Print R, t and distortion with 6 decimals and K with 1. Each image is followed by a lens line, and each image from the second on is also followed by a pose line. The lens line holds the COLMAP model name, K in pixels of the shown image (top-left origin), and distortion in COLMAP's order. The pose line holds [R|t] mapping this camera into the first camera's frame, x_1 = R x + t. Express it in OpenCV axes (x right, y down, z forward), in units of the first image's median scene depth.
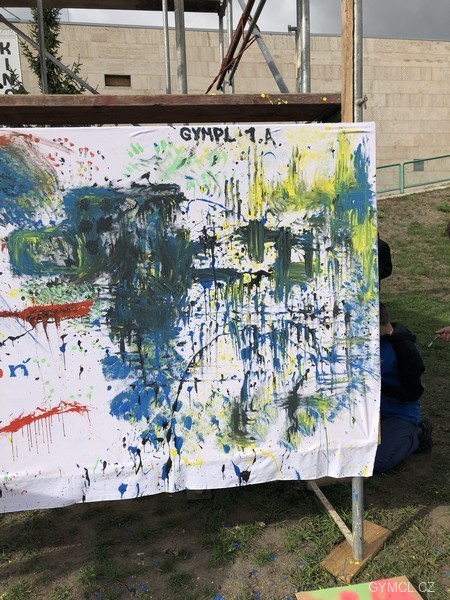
lens RADIAL K [[488.1, 0, 220.7], [0, 488.1, 300.9], [0, 0, 1]] dist [0.049811, -0.067795]
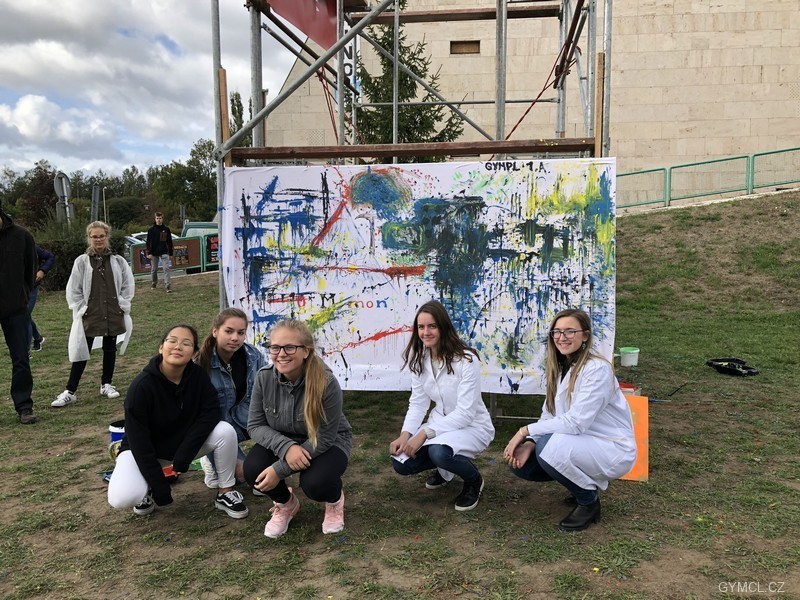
lens RADIAL K [[646.9, 0, 399.9], [0, 646.9, 302.0], [0, 0, 1]] dist [0.047448, -0.049482]
pose [[0.958363, 0.063416, -0.278423, 0.265033], [-0.069116, 0.997551, -0.010695, 0.148827], [0.277063, 0.029493, 0.960399, -1.100561]]
